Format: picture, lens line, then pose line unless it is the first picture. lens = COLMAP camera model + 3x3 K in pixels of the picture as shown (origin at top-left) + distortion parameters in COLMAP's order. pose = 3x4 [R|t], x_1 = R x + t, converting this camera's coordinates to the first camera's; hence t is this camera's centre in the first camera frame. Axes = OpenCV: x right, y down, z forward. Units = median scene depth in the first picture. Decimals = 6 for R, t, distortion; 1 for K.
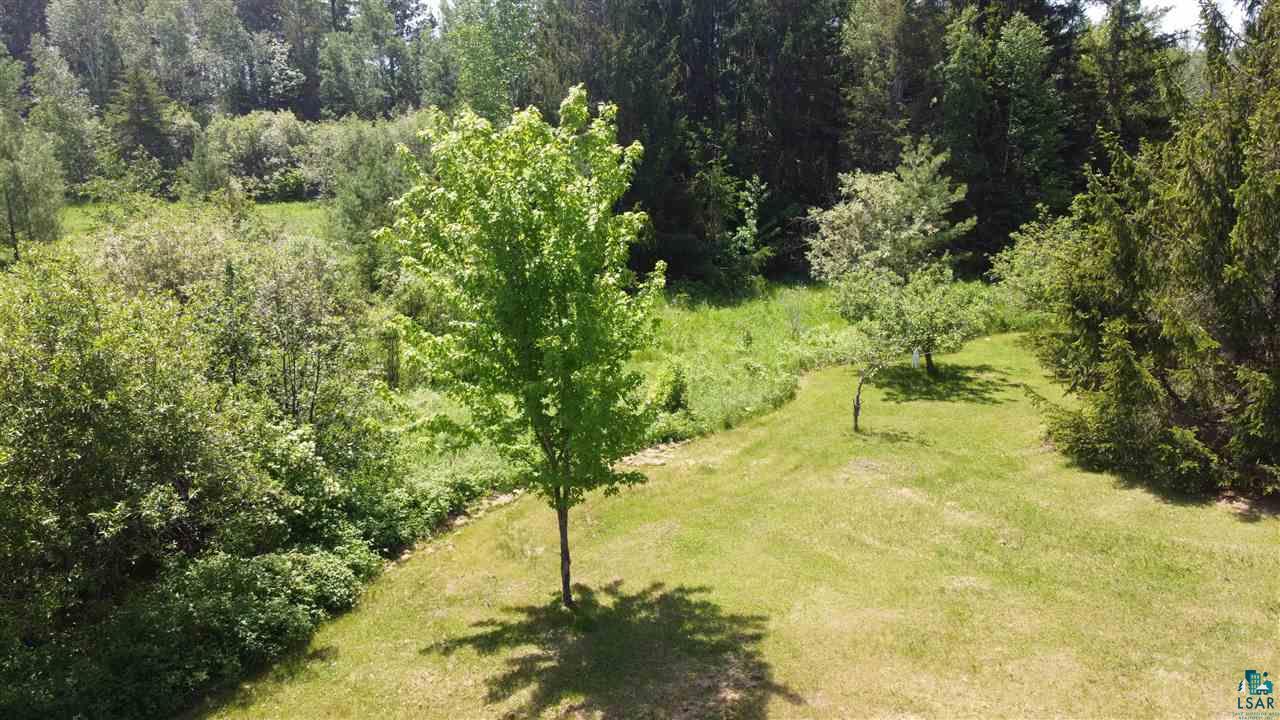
lens RADIAL K [[965.1, 0, 637.9], [0, 965.1, 362.5], [0, 0, 1]] dist [0.003633, -0.008768]
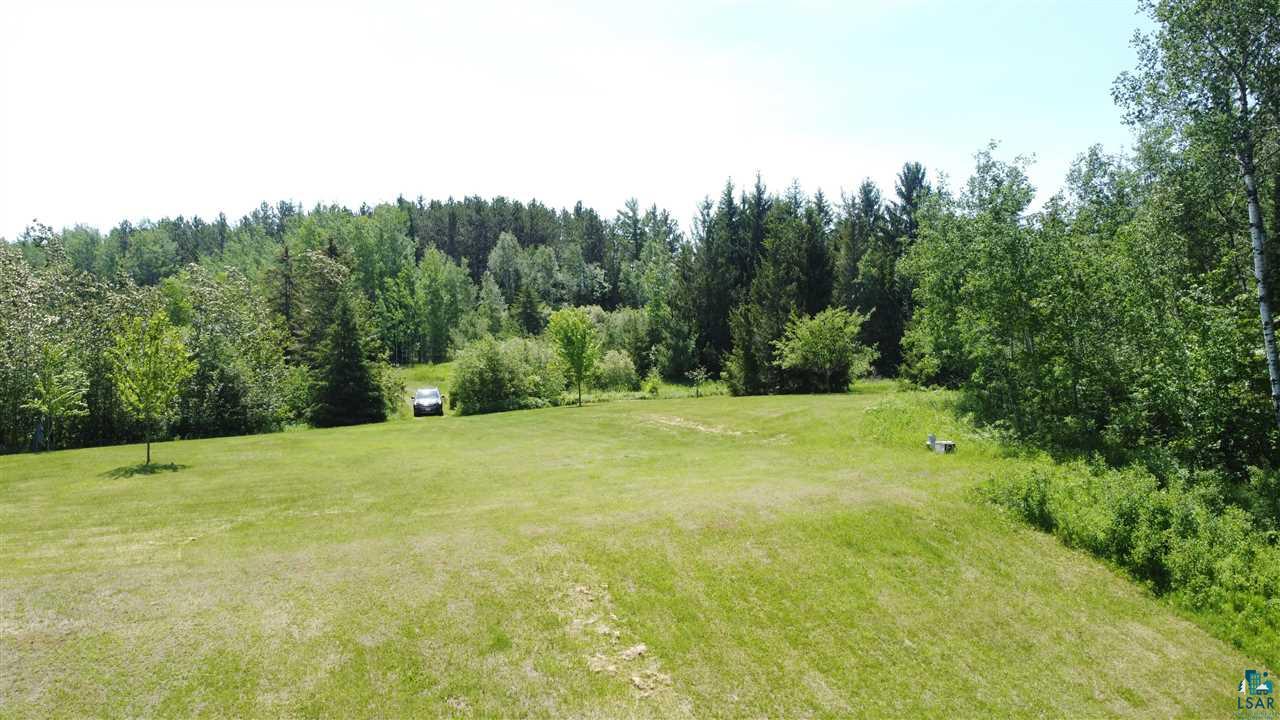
lens RADIAL K [[965.1, 0, 637.4], [0, 965.1, 358.9], [0, 0, 1]] dist [0.003633, -0.008768]
pose [[0.930763, 0.001816, -0.365617, 0.751065], [-0.071631, 0.981514, -0.177479, 0.320216], [0.358536, 0.191380, 0.913688, -1.264615]]
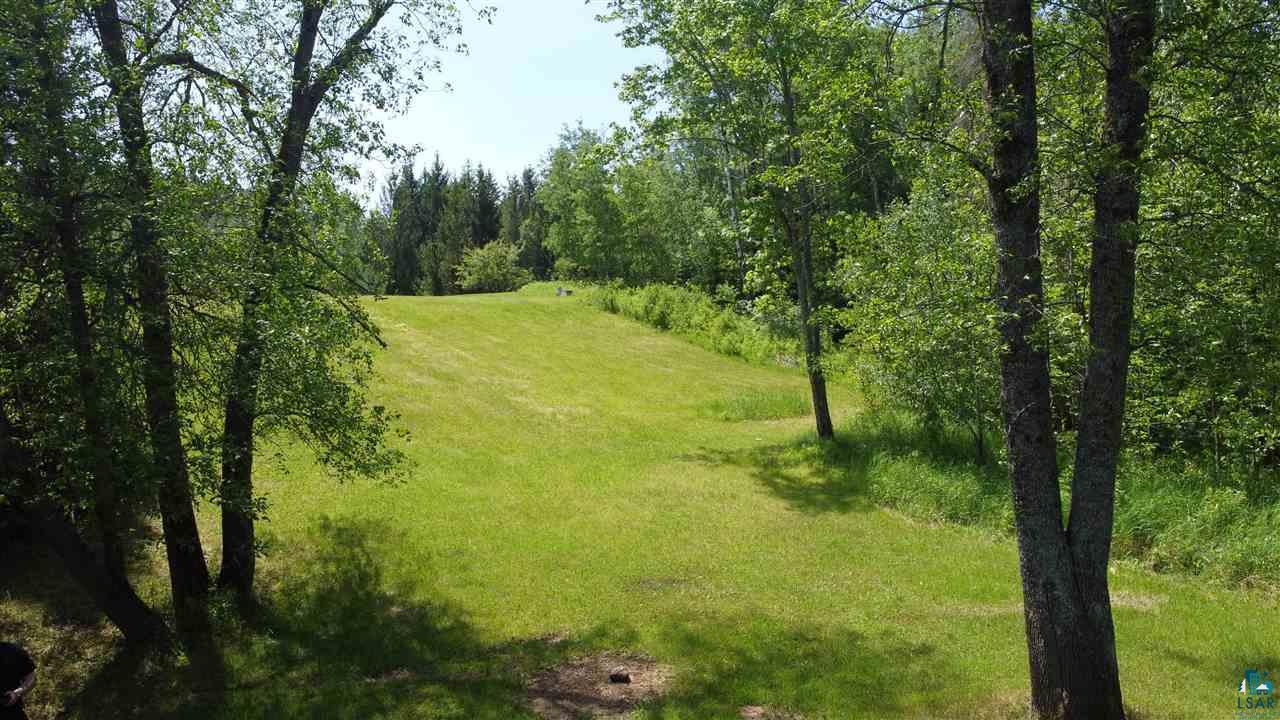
lens RADIAL K [[965.1, 0, 645.1], [0, 965.1, 361.6], [0, 0, 1]] dist [0.003633, -0.008768]
pose [[0.999522, -0.012289, -0.028352, 0.856650], [0.006419, 0.980077, -0.198516, 0.640665], [0.030227, 0.198239, 0.979688, -1.783869]]
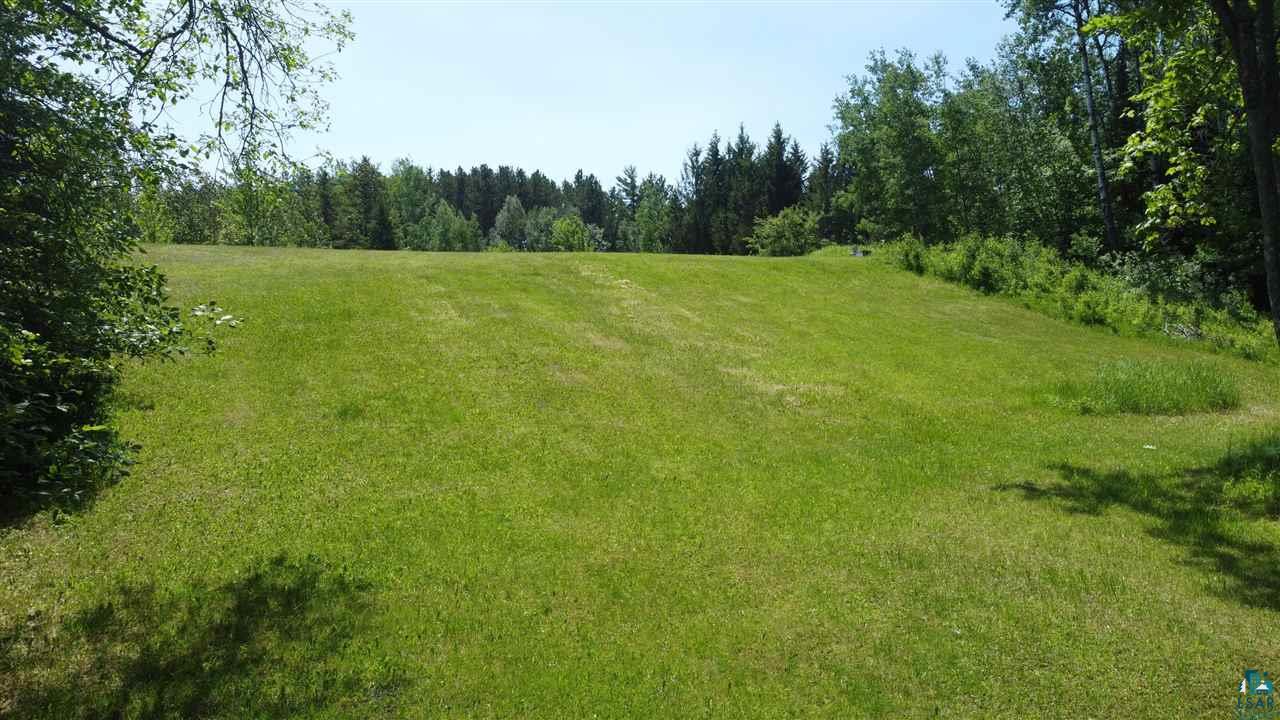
lens RADIAL K [[965.1, 0, 643.9], [0, 965.1, 367.6], [0, 0, 1]] dist [0.003633, -0.008768]
pose [[0.933430, 0.000285, -0.358761, 0.870126], [-0.068818, 0.981572, -0.178273, 0.604947], [0.352099, 0.191094, 0.916248, -1.483953]]
